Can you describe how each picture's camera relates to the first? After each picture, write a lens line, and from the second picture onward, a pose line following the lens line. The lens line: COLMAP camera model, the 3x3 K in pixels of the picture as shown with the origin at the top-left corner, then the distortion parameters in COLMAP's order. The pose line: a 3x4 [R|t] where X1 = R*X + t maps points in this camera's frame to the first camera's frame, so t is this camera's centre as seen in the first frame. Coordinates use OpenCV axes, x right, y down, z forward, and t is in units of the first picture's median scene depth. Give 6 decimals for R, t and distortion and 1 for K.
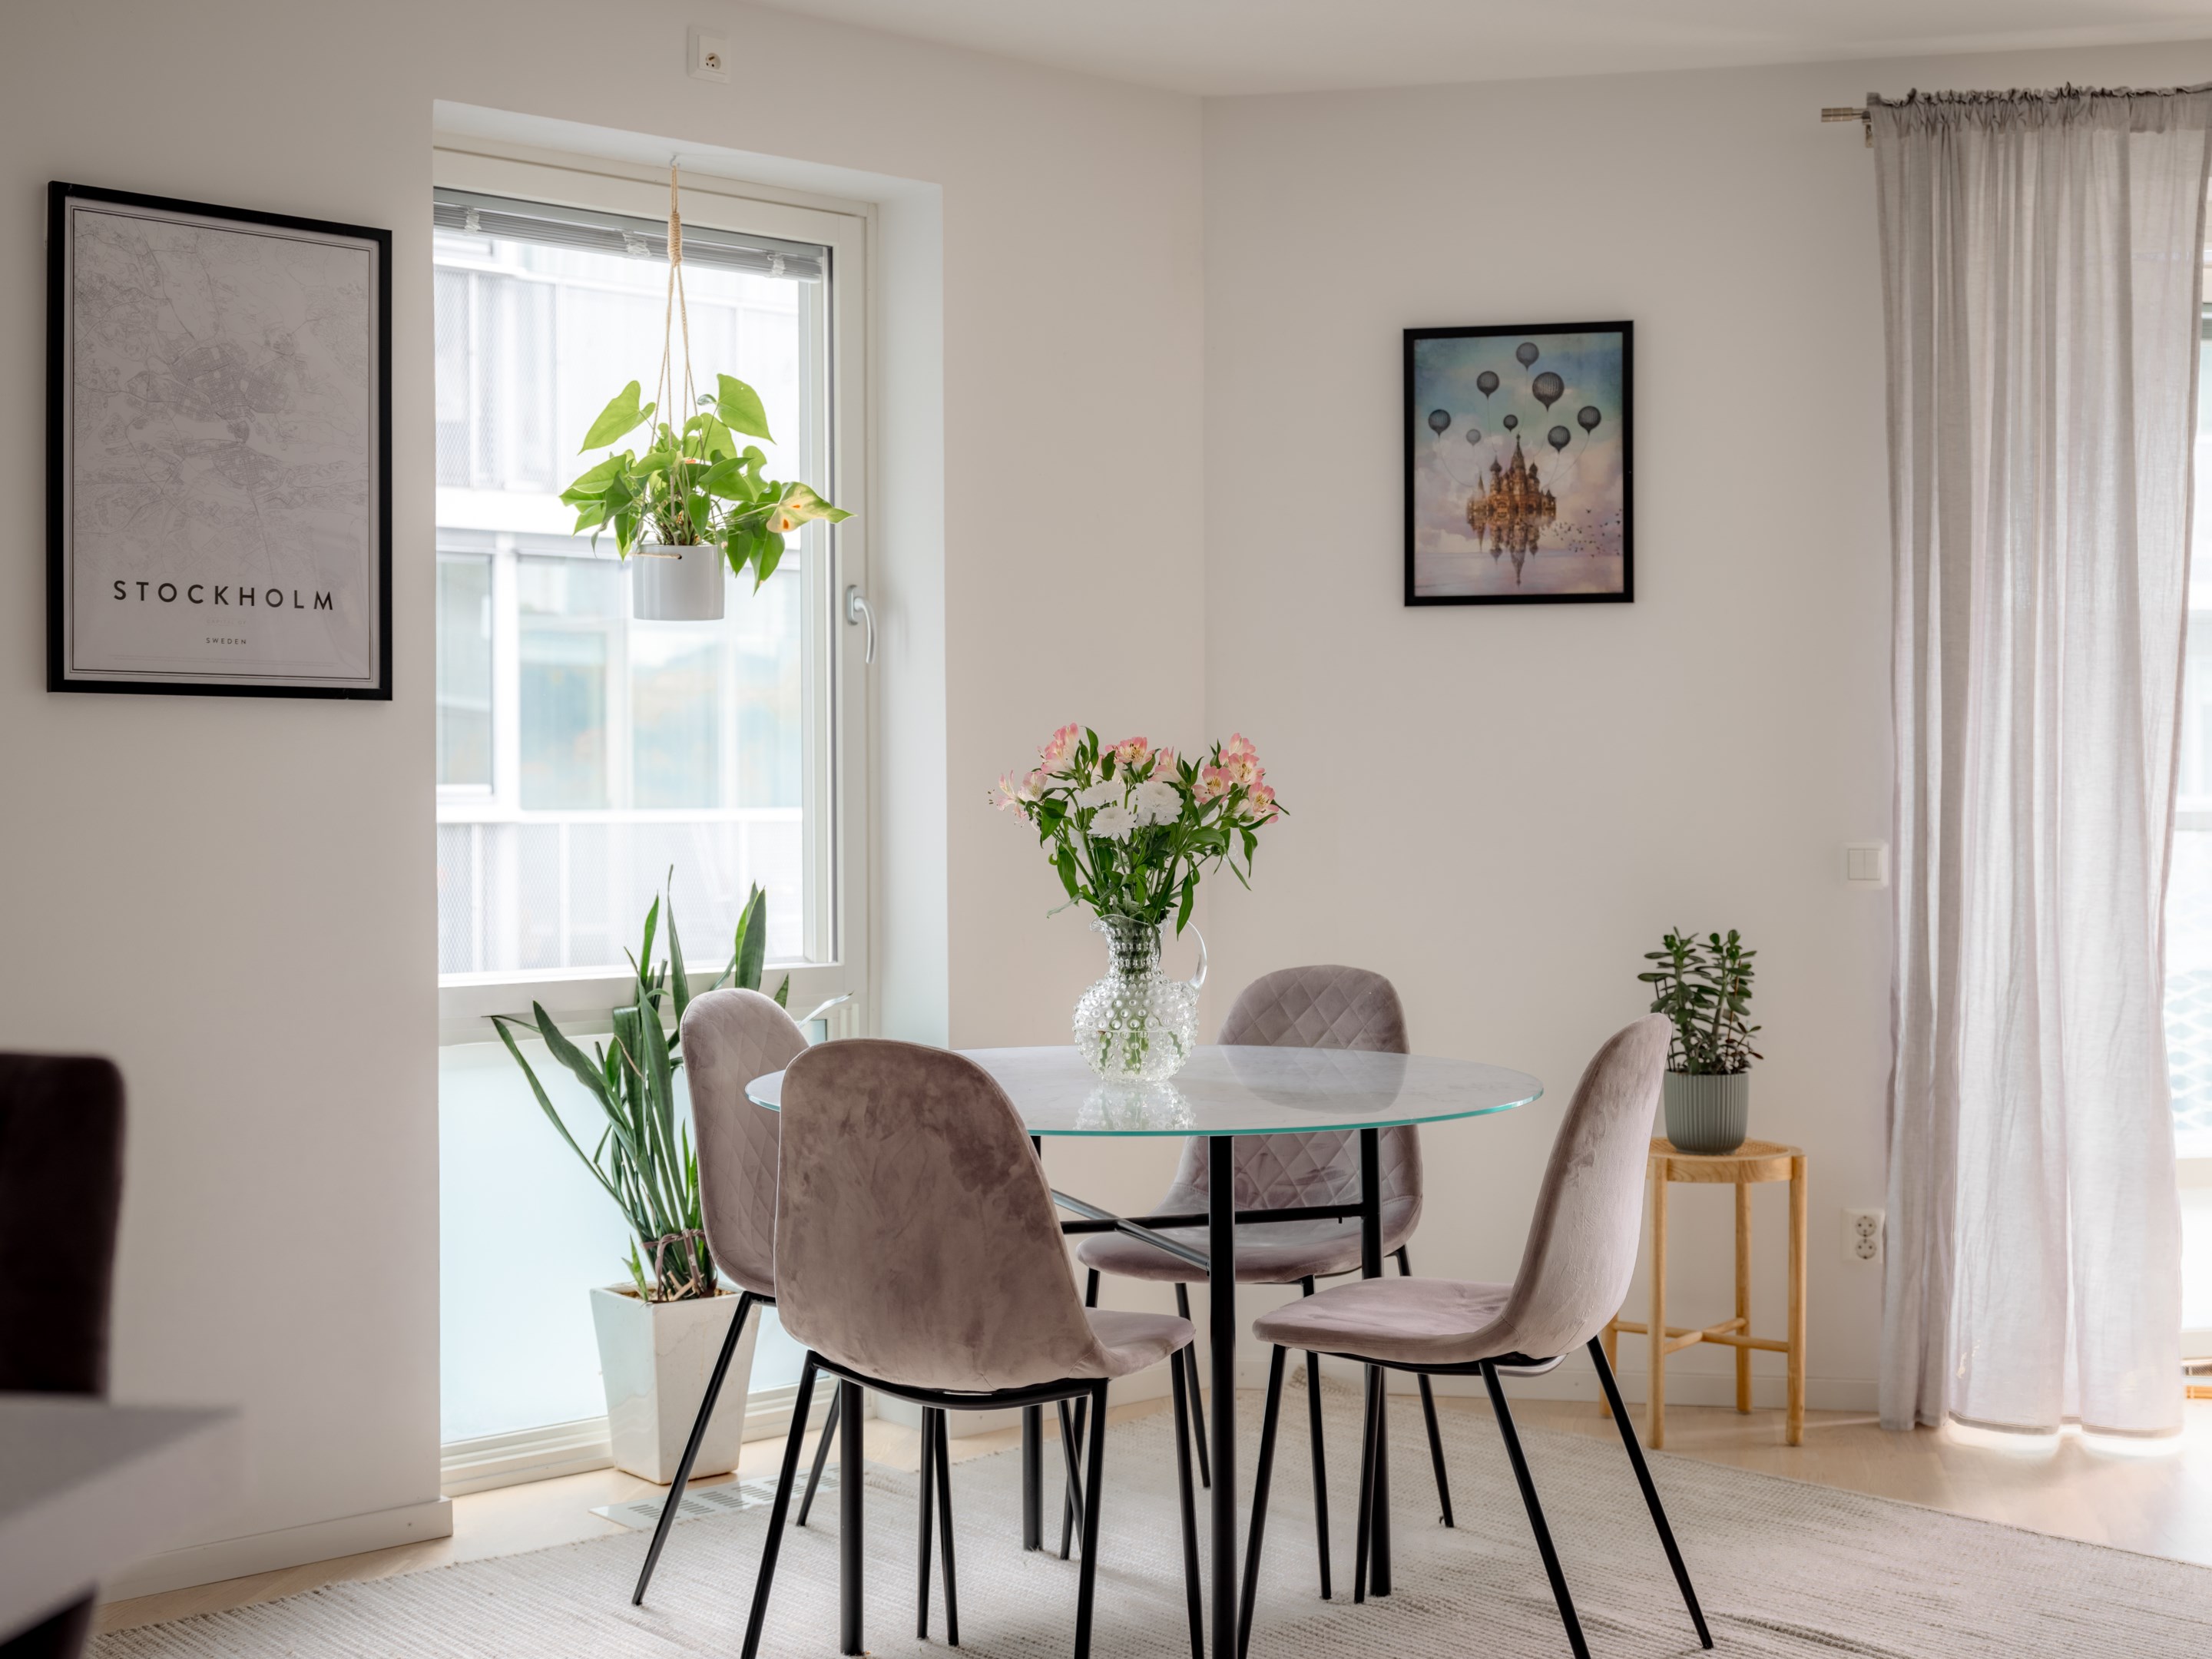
lens RADIAL K [[2794.3, 0, 1073.0], [0, 2794.3, 822.0], [0, 0, 1]] dist [-0.010571, 0.000000]
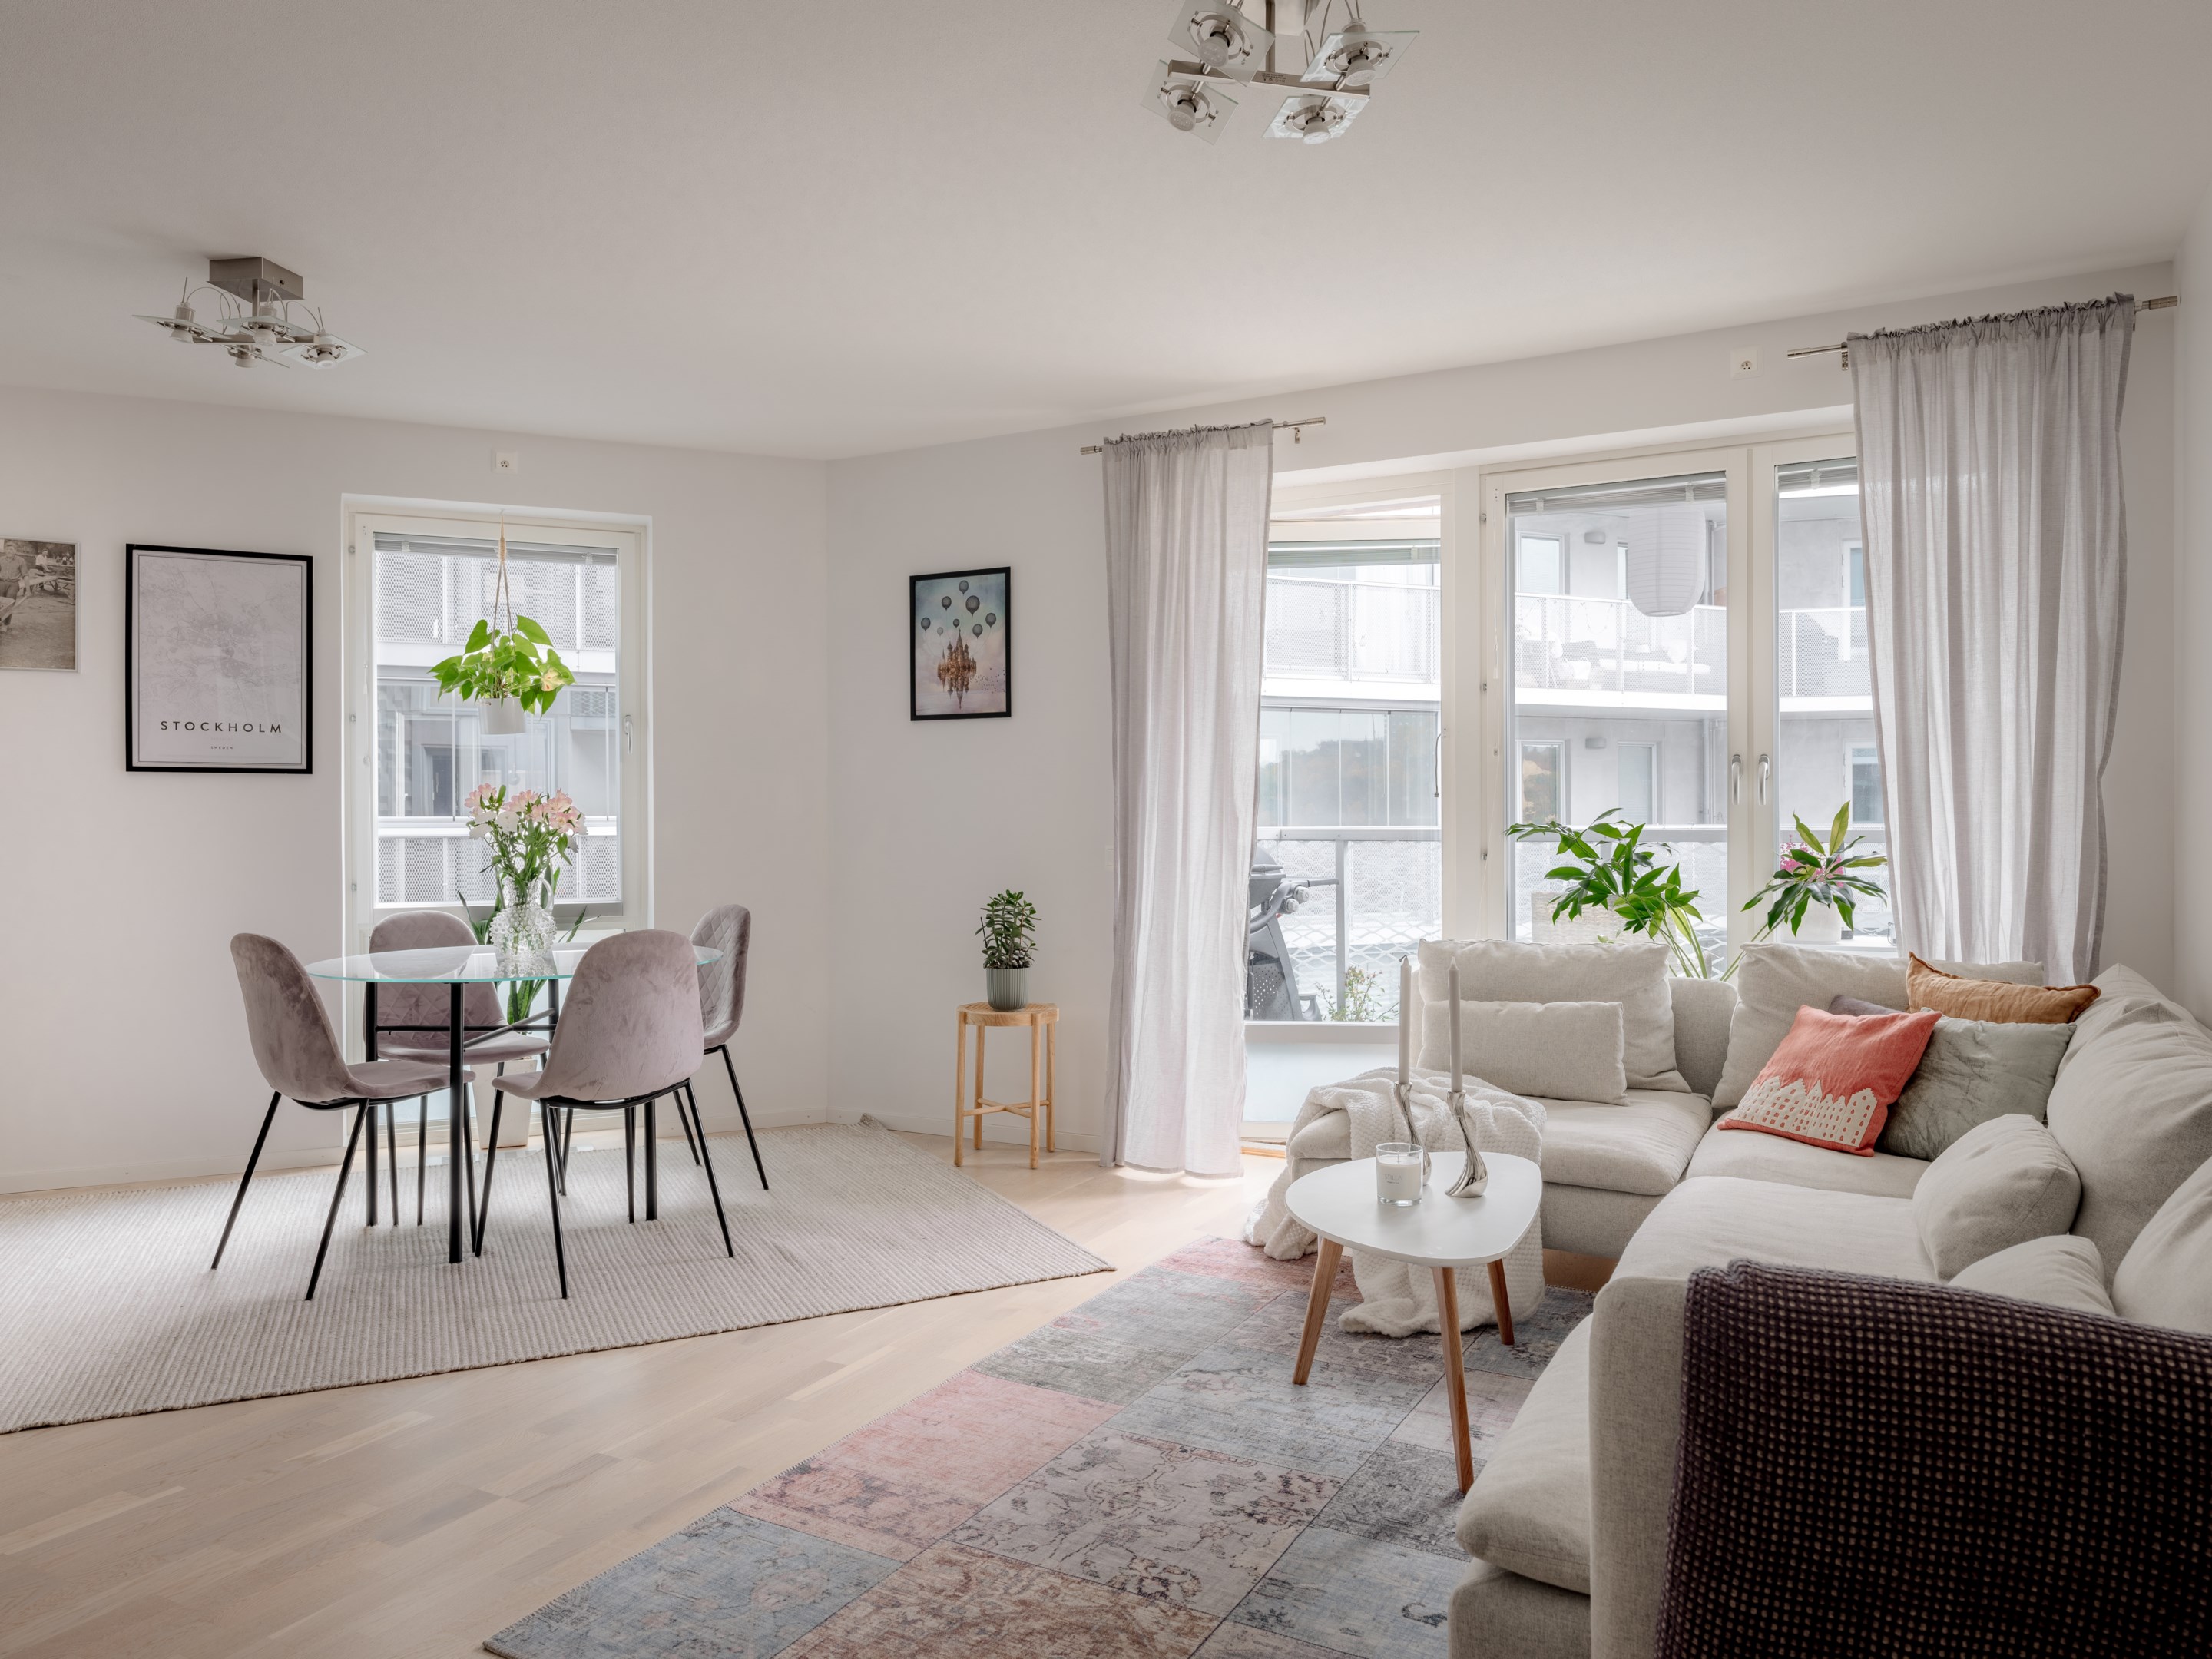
lens RADIAL K [[1489.5, 0, 1093.2], [0, 1489.5, 833.1], [0, 0, 1]] dist [0.009873, -0.007852]
pose [[0.960948, 0.004224, -0.276697, 0.575834], [-0.003235, 0.999987, 0.004030, -0.005104], [0.276711, -0.002978, 0.960949, 0.057087]]
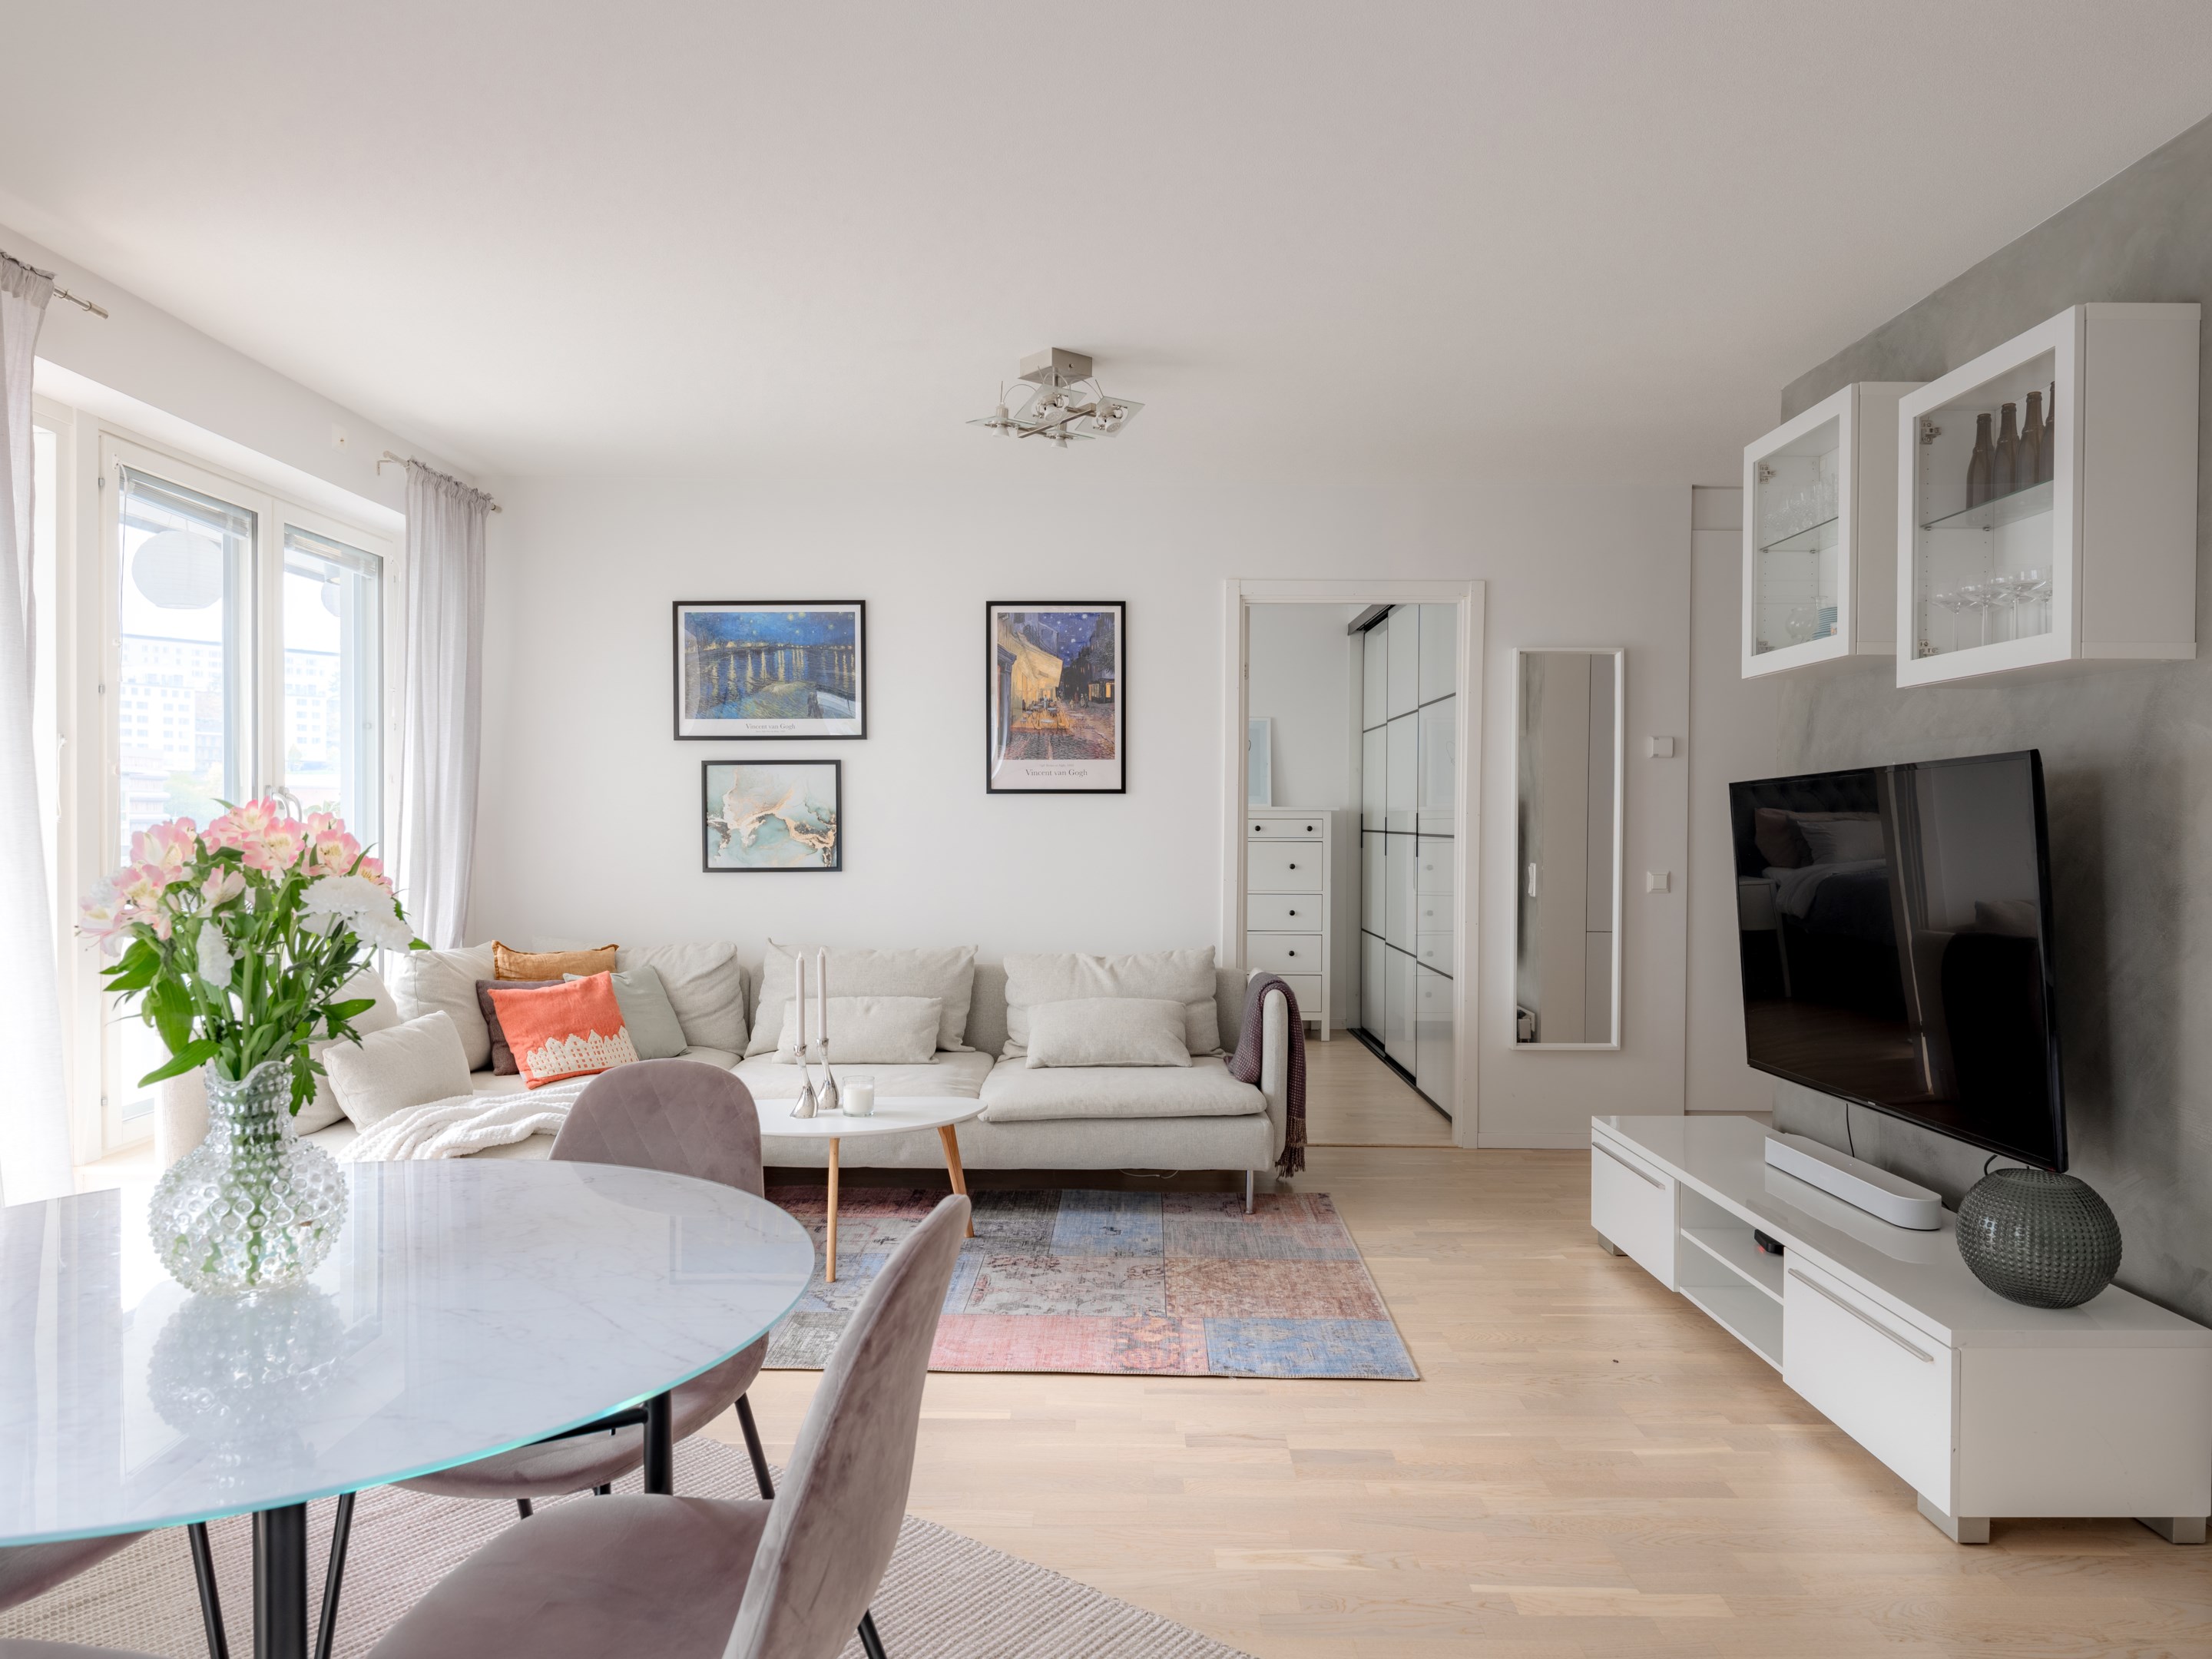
lens RADIAL K [[1482.2, 0, 1116.1], [0, 1482.2, 836.9], [0, 0, 1]] dist [-0.002626, 0.001500]
pose [[-0.219346, -0.007700, 0.975617, -0.333617], [-0.000095, 0.999969, 0.007871, -0.024031], [-0.975647, 0.001633, -0.219339, 0.699112]]
